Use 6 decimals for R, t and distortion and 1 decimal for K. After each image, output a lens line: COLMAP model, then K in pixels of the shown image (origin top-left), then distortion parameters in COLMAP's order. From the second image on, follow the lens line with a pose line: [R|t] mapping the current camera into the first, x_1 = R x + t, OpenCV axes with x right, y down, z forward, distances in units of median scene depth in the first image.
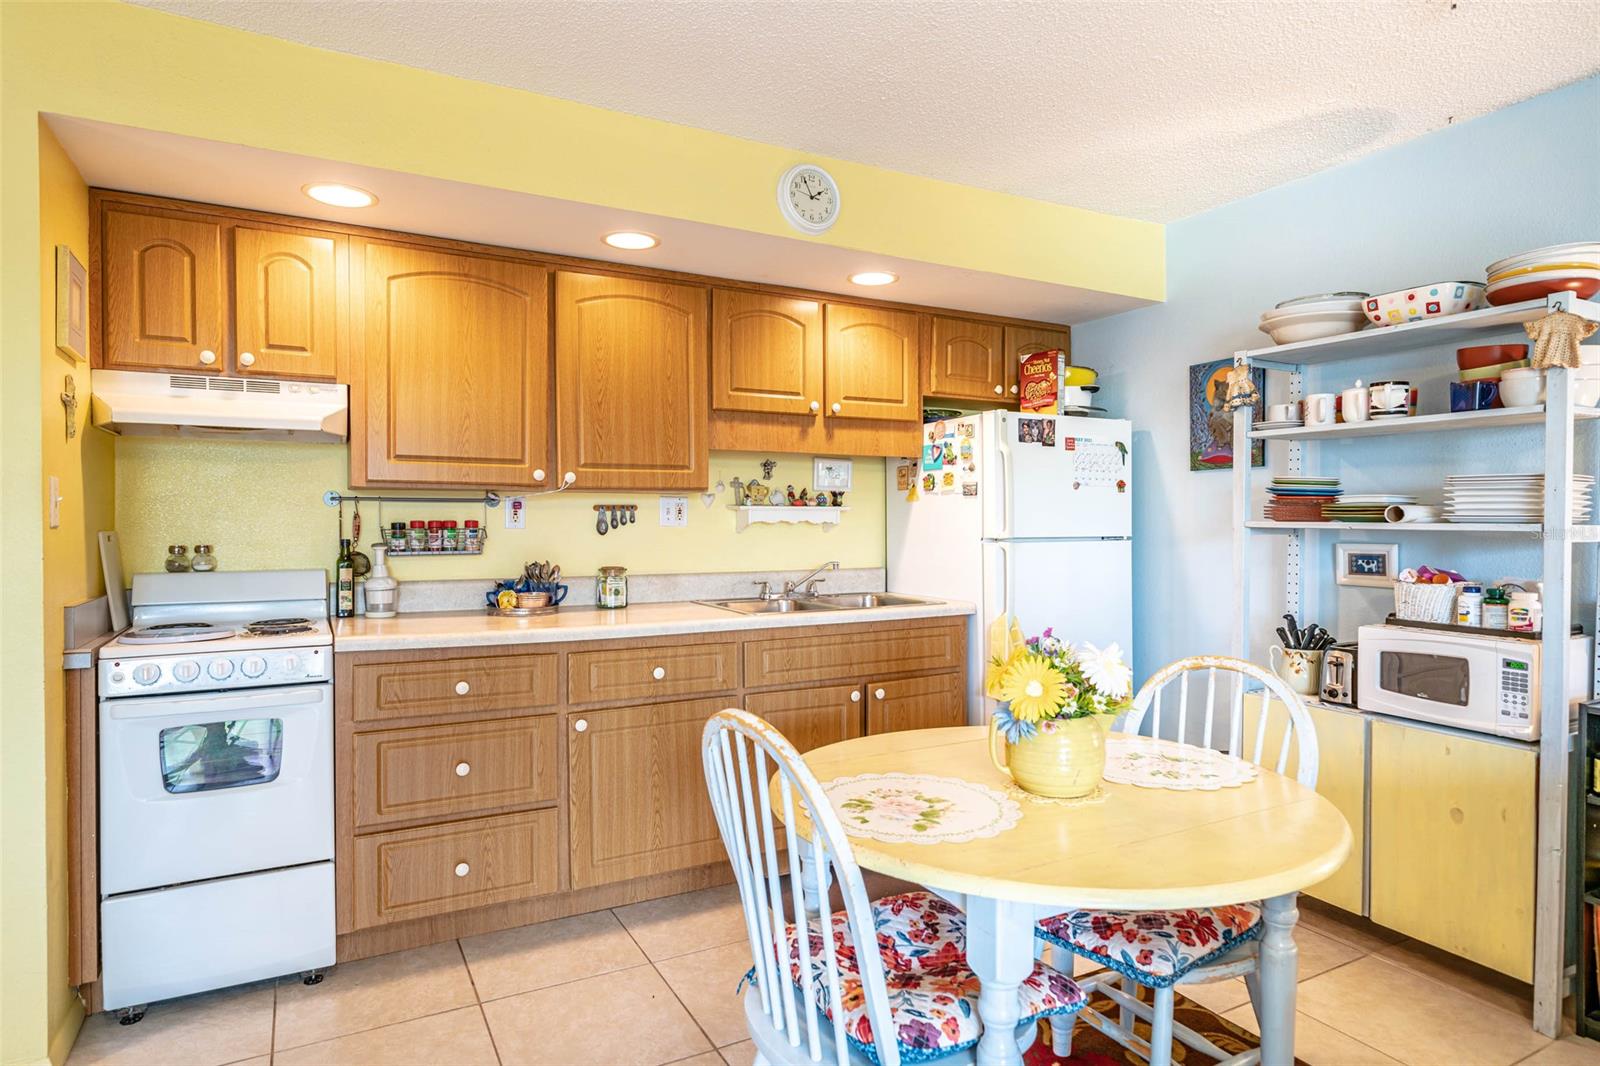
lens RADIAL K [[876.8, 0, 800.0], [0, 876.8, 533.0], [0, 0, 1]] dist [0.006042, 0.021069]
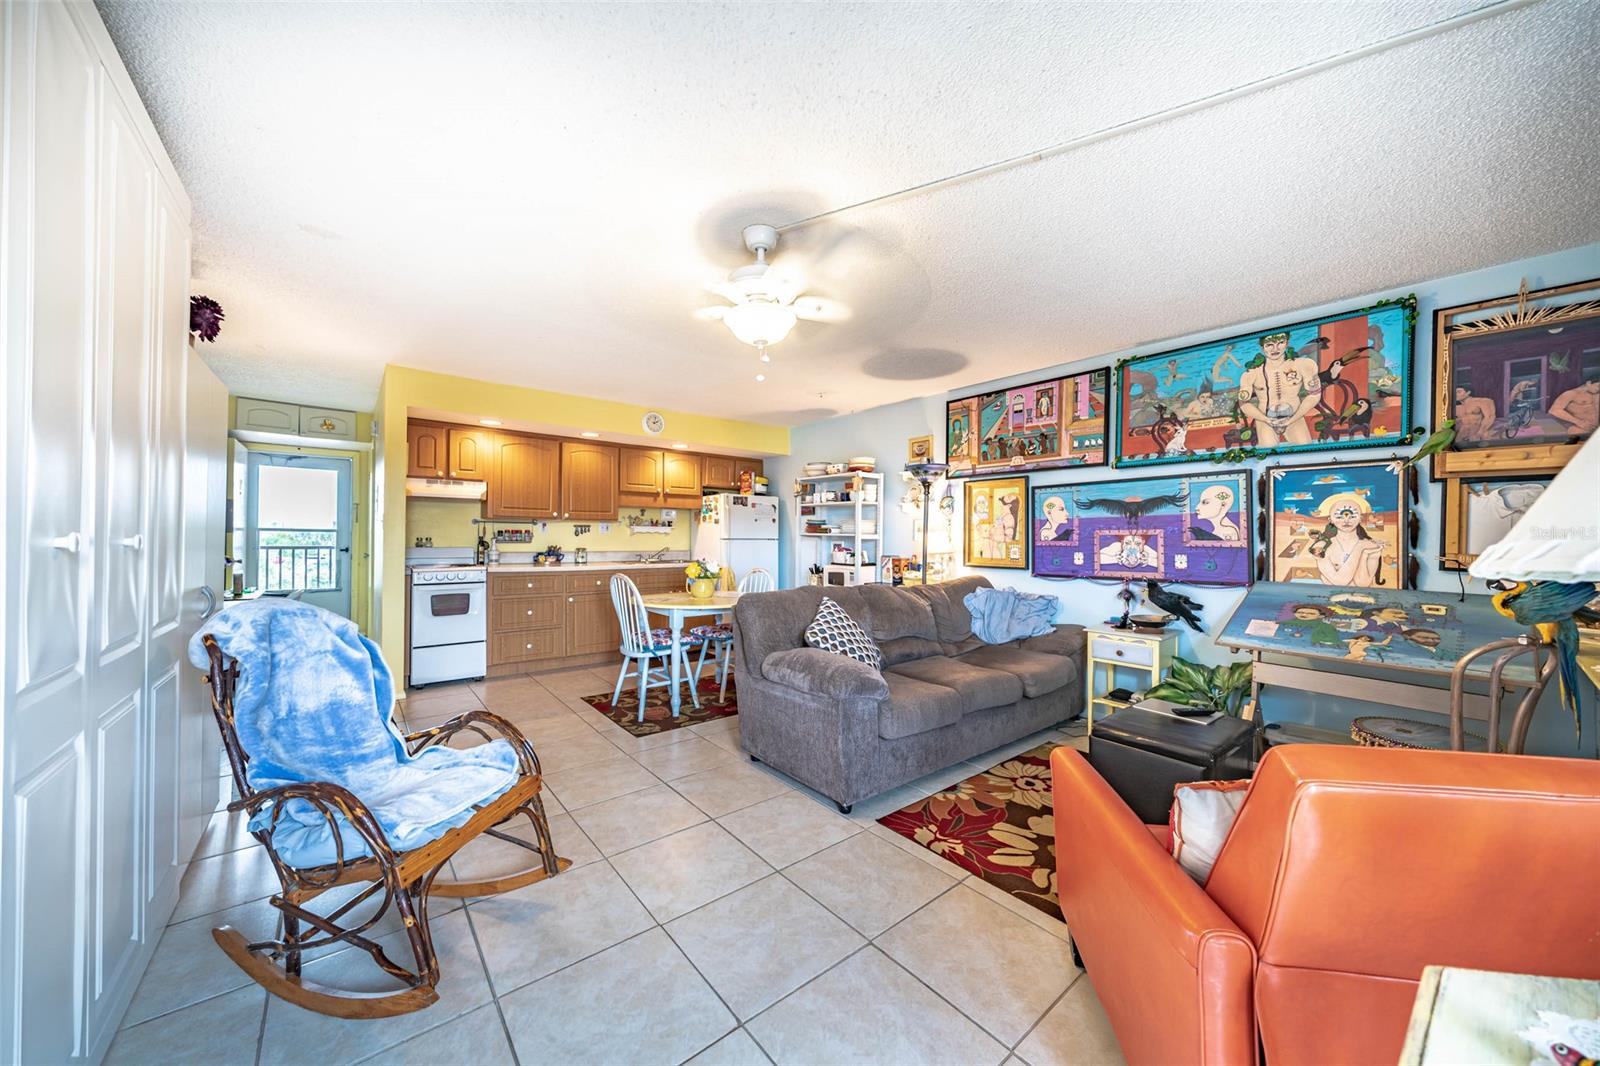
lens RADIAL K [[550.5, 0, 800.0], [0, 550.5, 533.0], [0, 0, 1]] dist [-0.008043, 0.001220]
pose [[0.982006, 0.009633, 0.188602, 0.137997], [-0.005425, 0.999725, -0.022815, 0.029074], [-0.188770, 0.021381, 0.981788, -0.844773]]
